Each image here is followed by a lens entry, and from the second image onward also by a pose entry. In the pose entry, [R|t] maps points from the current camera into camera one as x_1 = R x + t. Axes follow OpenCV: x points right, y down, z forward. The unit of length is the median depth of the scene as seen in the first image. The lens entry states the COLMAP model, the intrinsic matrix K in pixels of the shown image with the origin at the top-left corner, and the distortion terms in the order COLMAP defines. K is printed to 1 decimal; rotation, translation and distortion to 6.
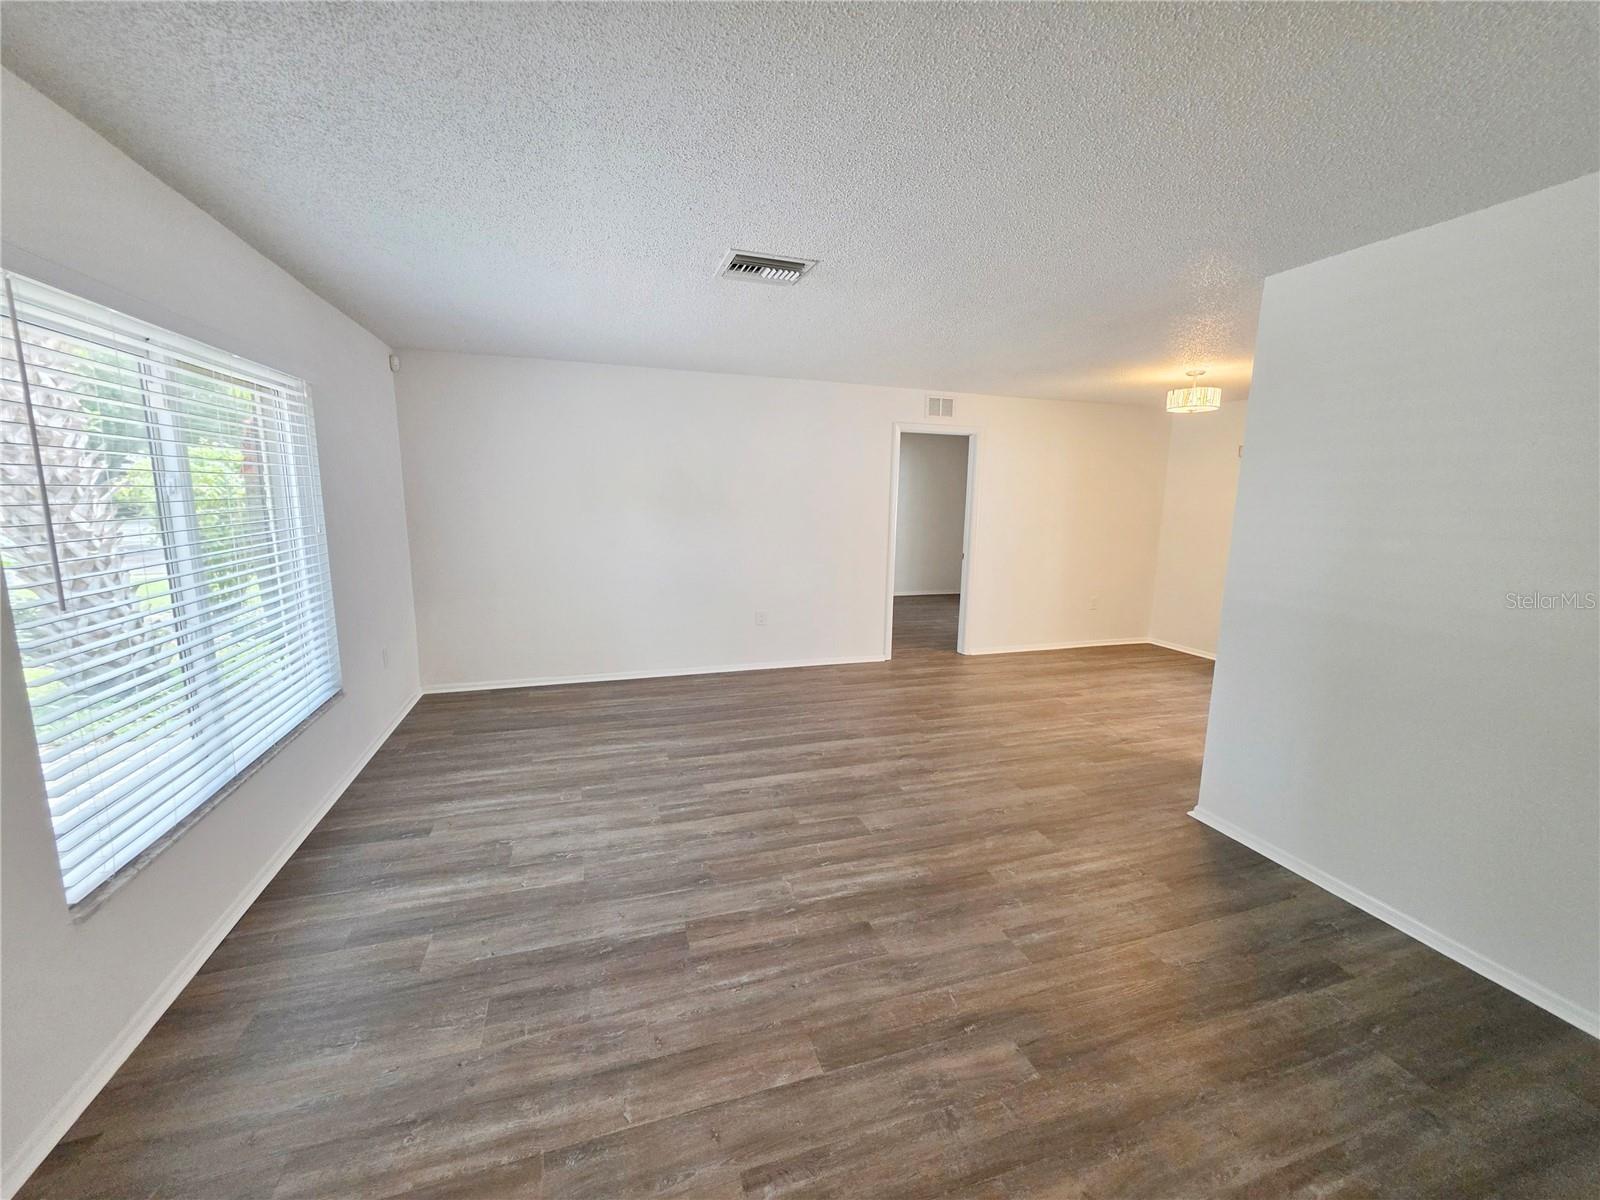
lens RADIAL K [[639.6, 0, 803.6], [0, 639.6, 614.6], [0, 0, 1]] dist [-0.007515, 0.002355]
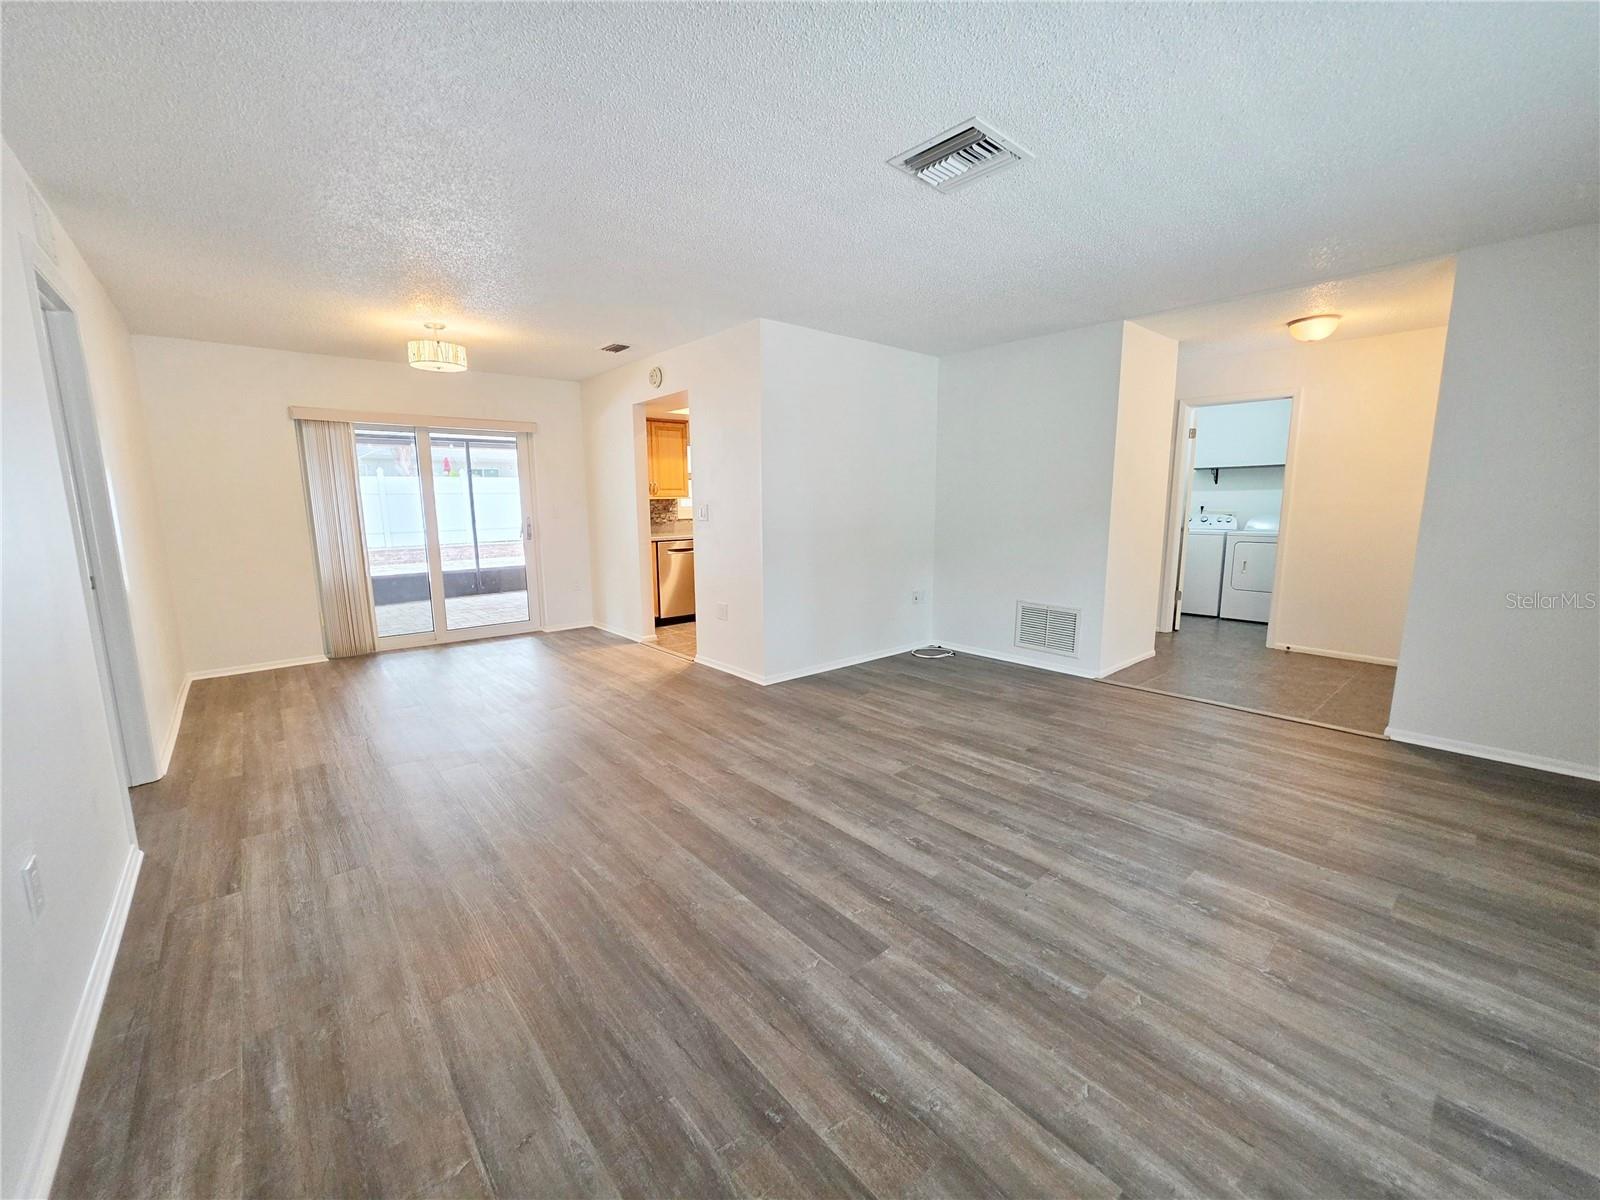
lens RADIAL K [[639.6, 0, 806.6], [0, 639.6, 597.5], [0, 0, 1]] dist [-0.007515, 0.002355]
pose [[-0.388292, -0.157475, 0.907982, -0.702686], [0.170461, 0.956015, 0.238702, -0.201318], [-0.905634, 0.247462, -0.344369, 1.357601]]
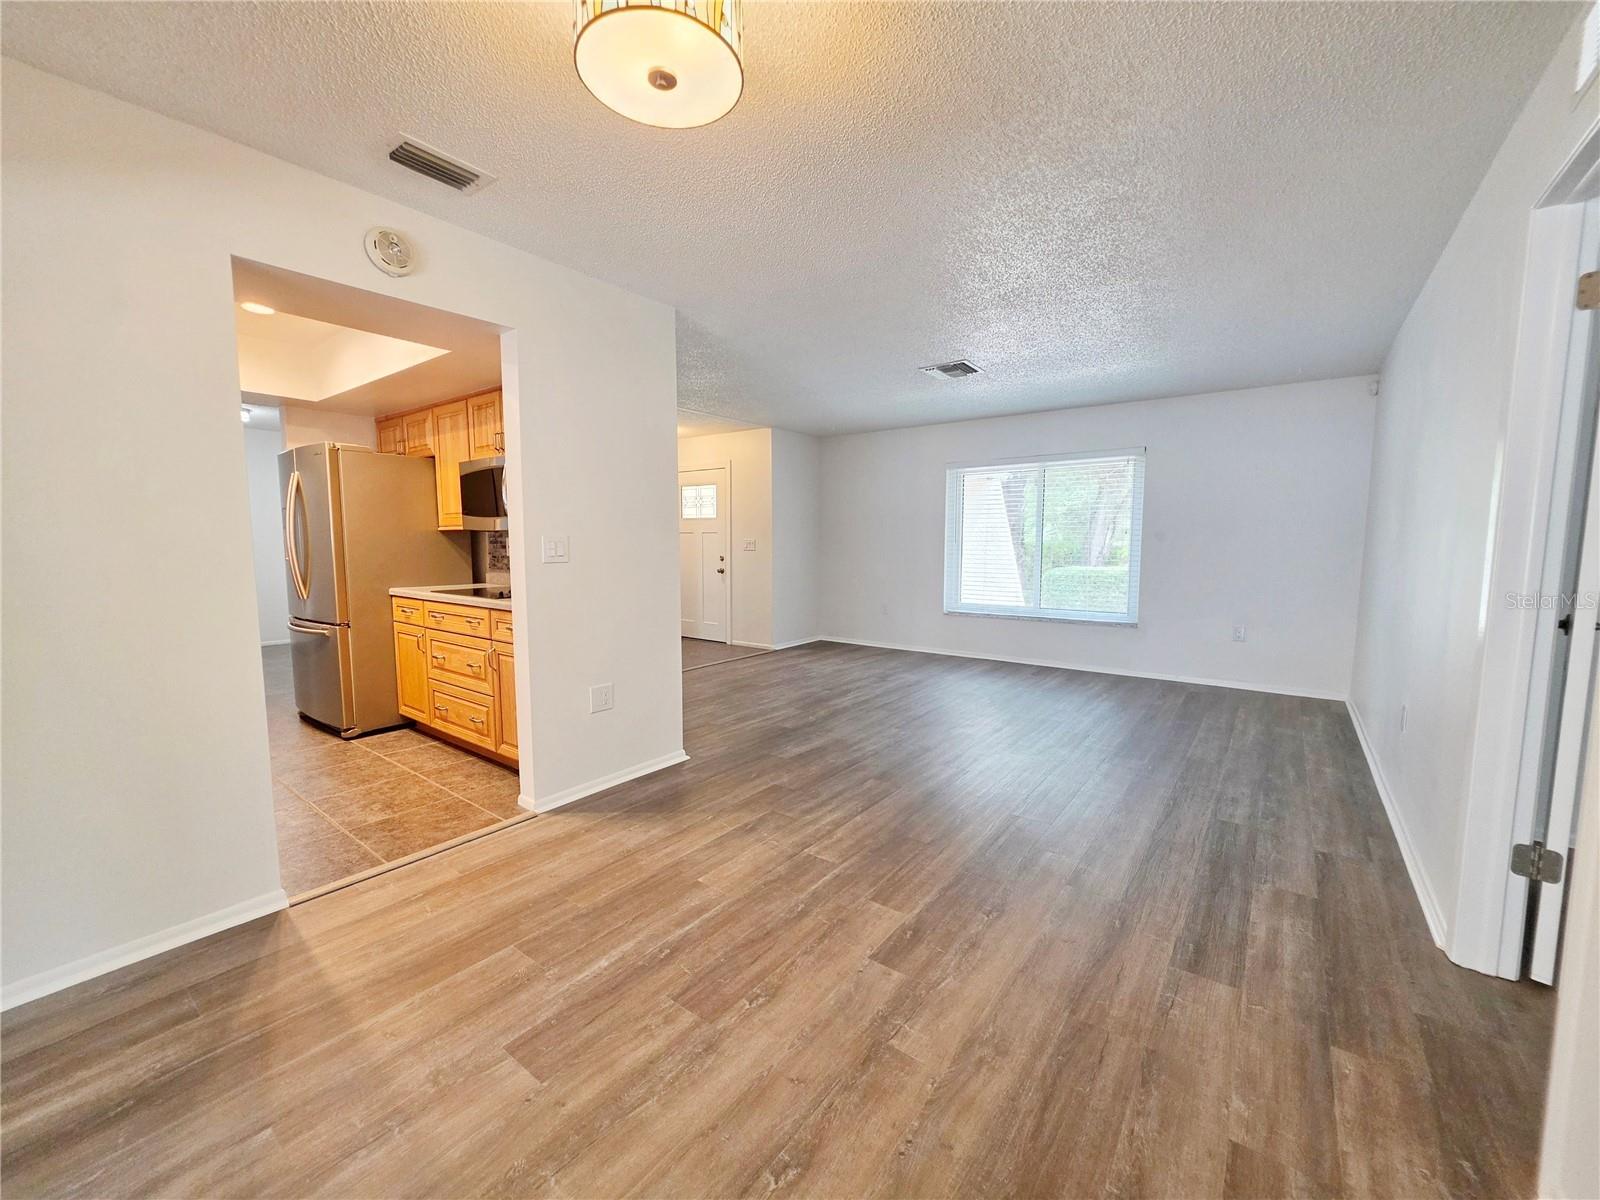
lens RADIAL K [[639.6, 0, 793.7], [0, 639.6, 603.8], [0, 0, 1]] dist [-0.007515, 0.002355]
pose [[-0.827553, 0.037922, -0.560105, 1.081914], [-0.118523, 0.963424, 0.240346, -0.256269], [0.548733, 0.265284, -0.792790, 1.942899]]
